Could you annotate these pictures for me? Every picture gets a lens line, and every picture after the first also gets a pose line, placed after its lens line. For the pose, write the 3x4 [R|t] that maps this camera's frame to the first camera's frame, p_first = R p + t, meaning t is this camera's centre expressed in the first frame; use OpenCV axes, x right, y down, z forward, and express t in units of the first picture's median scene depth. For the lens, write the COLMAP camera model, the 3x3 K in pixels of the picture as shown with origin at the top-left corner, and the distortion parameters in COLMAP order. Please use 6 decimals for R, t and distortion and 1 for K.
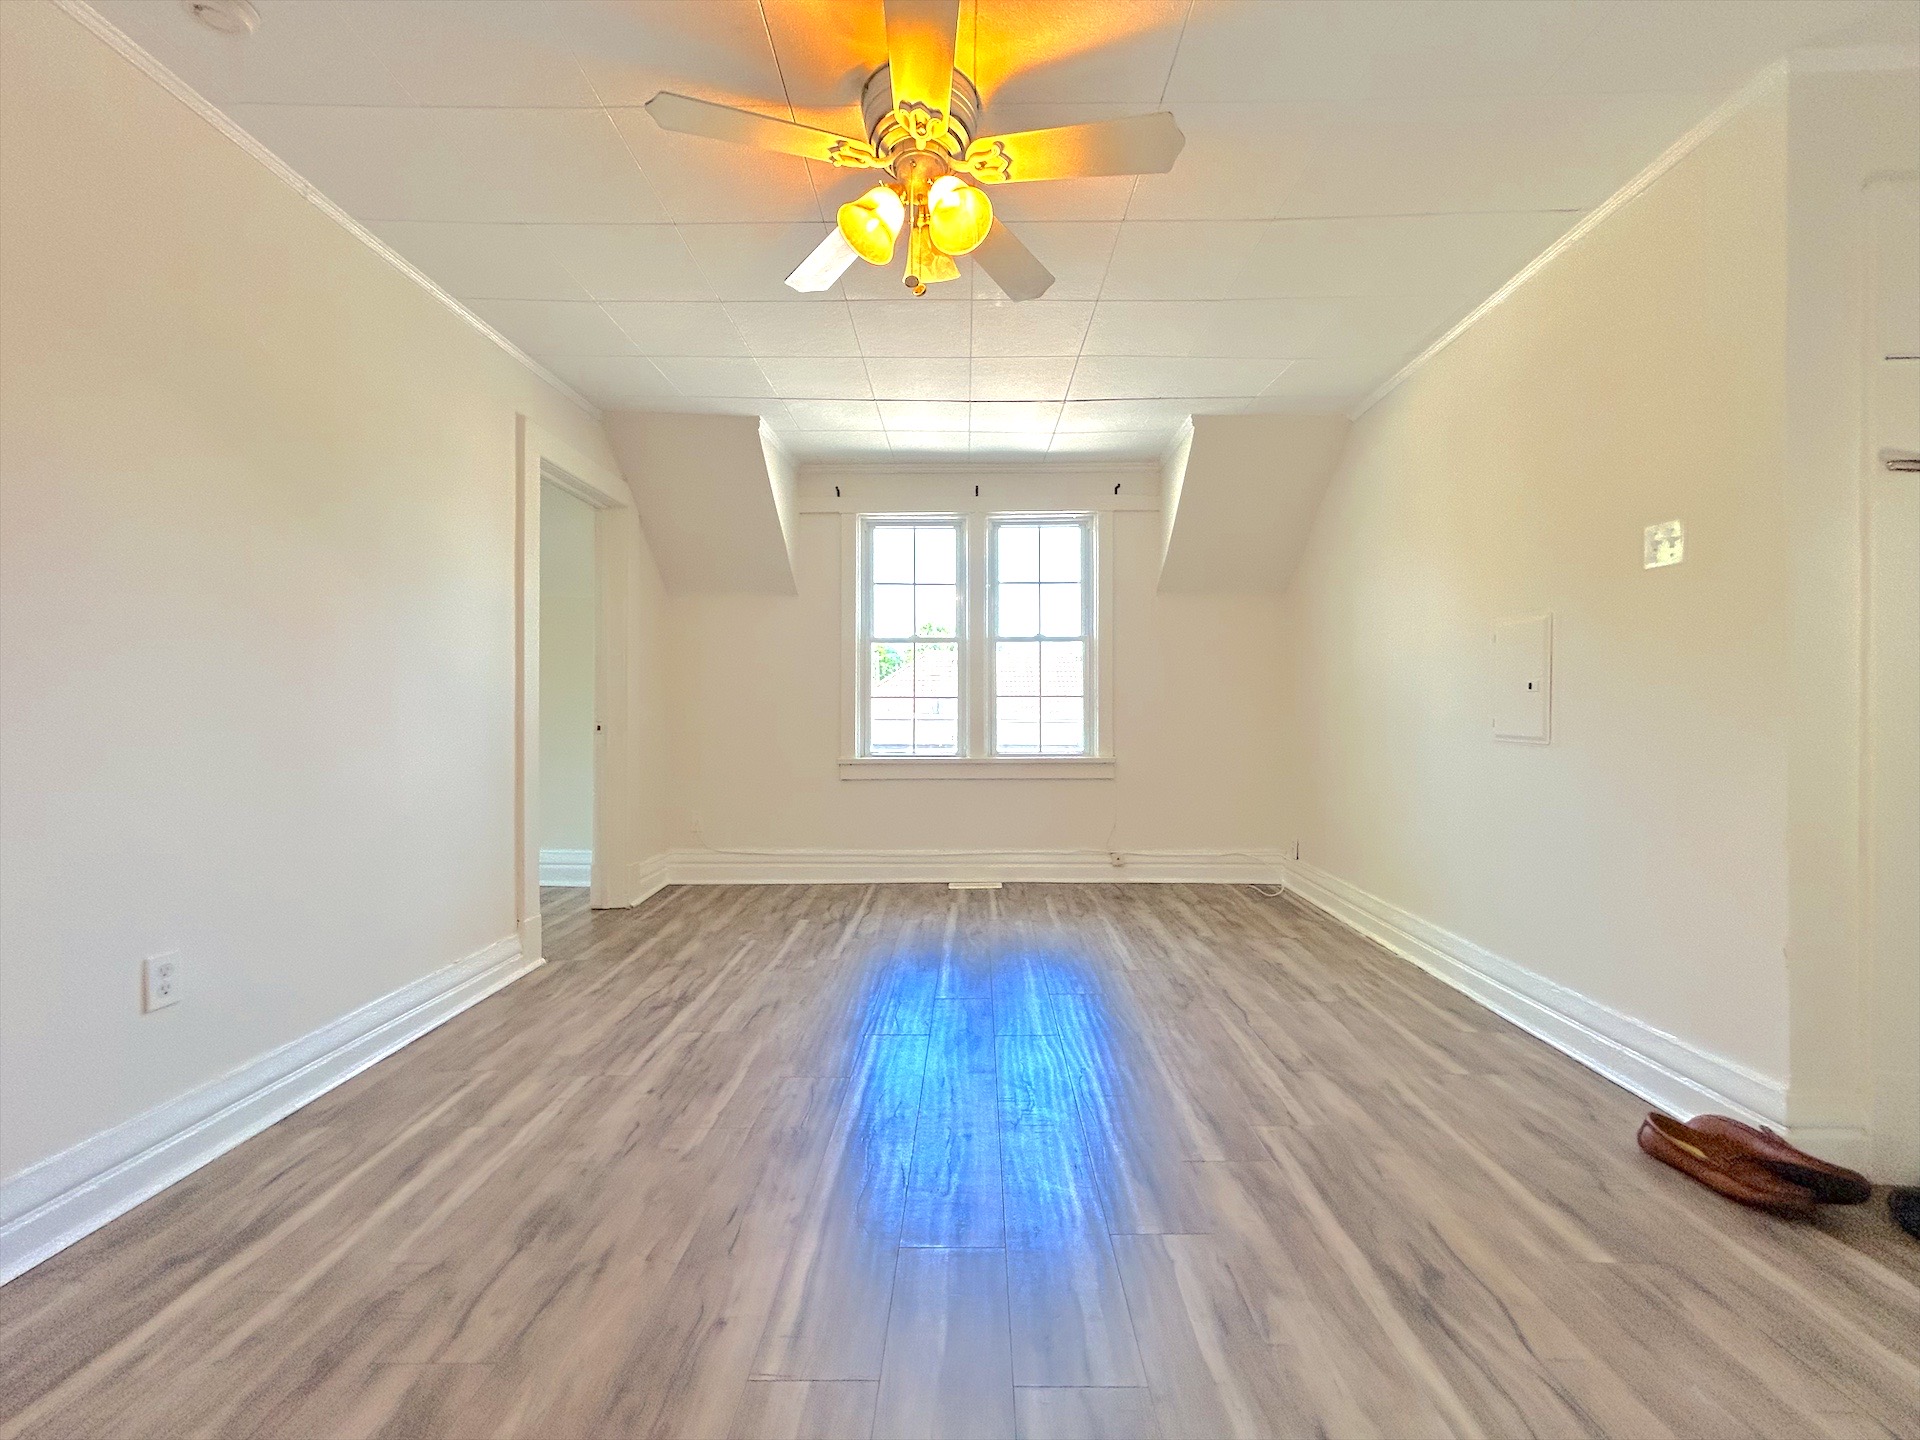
lens RADIAL K [[776.6, 0, 961.5], [0, 776.6, 712.9], [0, 0, 1]] dist [-0.000650, -0.000680]
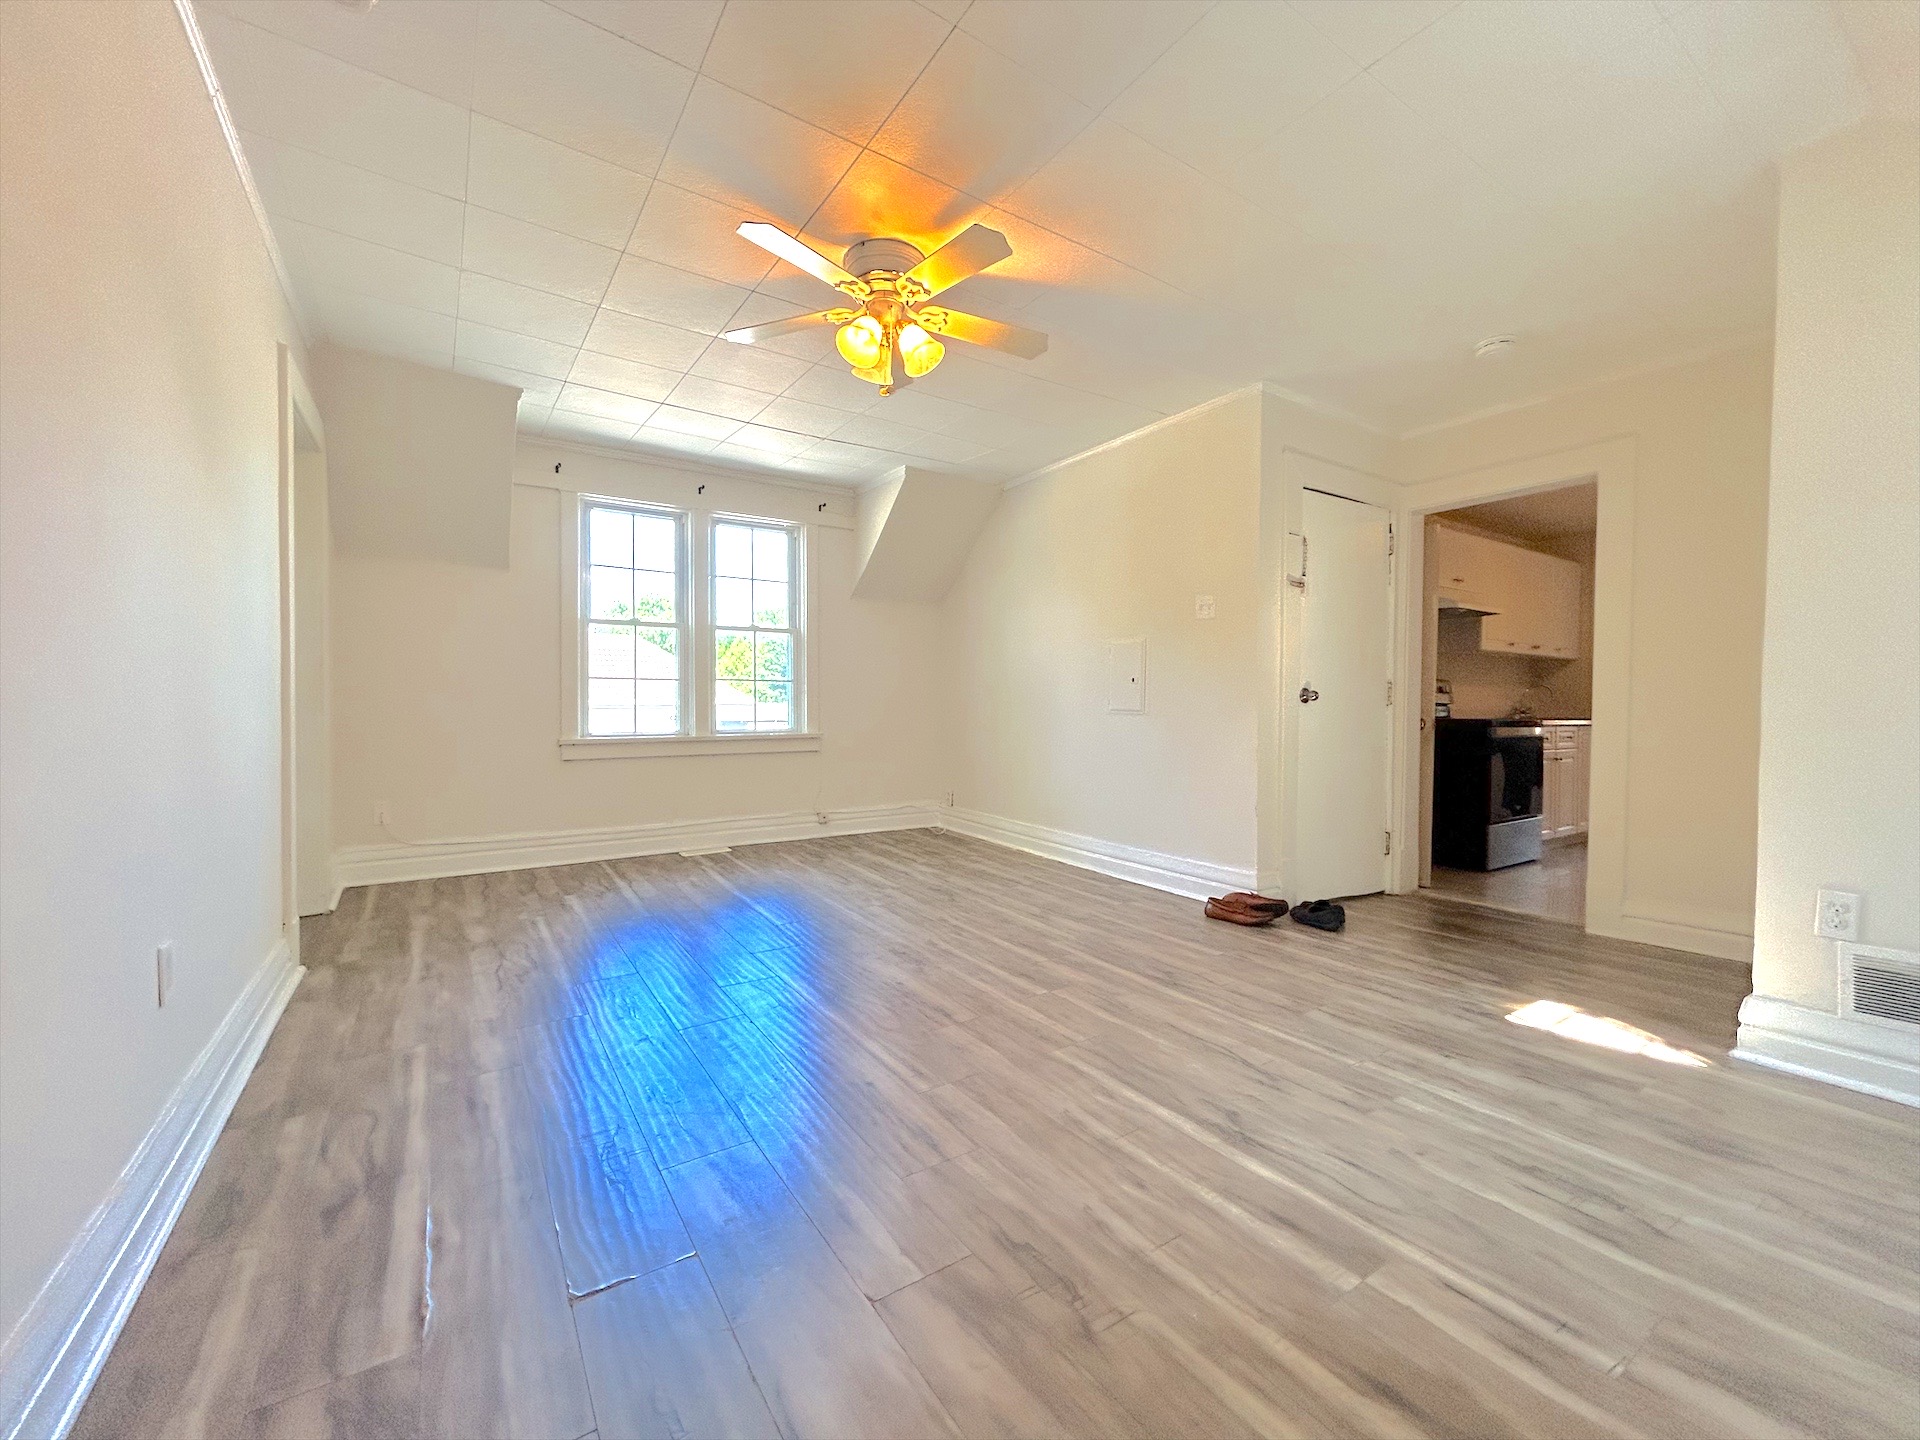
lens RADIAL K [[776.6, 0, 961.5], [0, 776.6, 712.9], [0, 0, 1]] dist [-0.000650, -0.000680]
pose [[0.822427, -0.002904, 0.568864, -0.448530], [-0.006171, 0.999883, 0.014025, 0.012915], [-0.568838, -0.015045, 0.822312, -0.155063]]
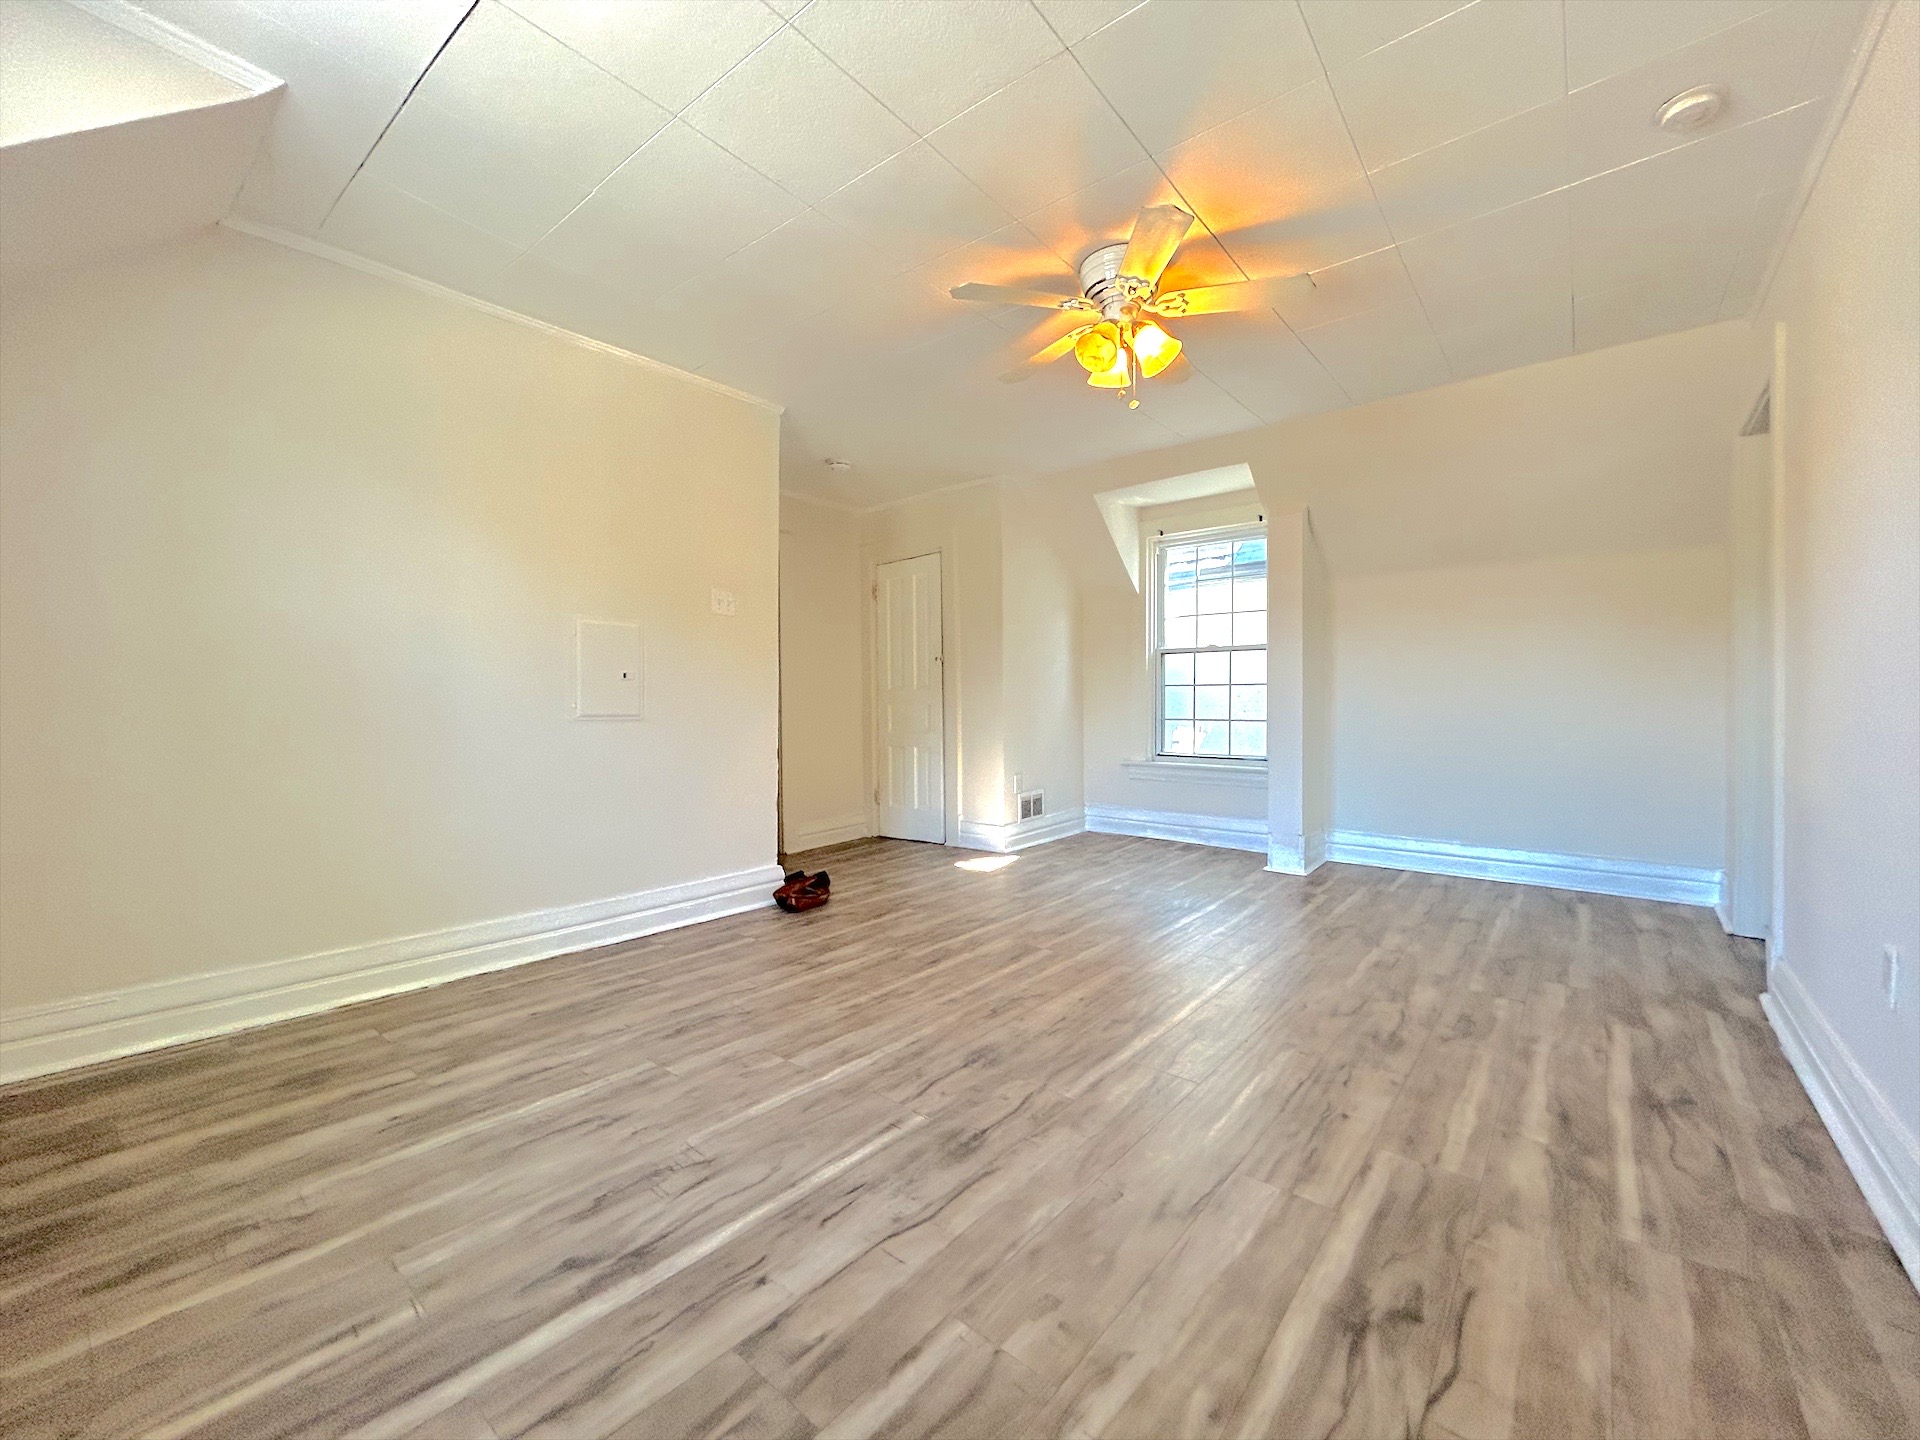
lens RADIAL K [[776.6, 0, 961.5], [0, 776.6, 712.9], [0, 0, 1]] dist [-0.000650, -0.000680]
pose [[-0.784605, -0.004612, 0.619979, -0.423206], [0.004187, 0.999910, 0.012737, 0.010851], [-0.619982, 0.012589, -0.784515, 1.373513]]
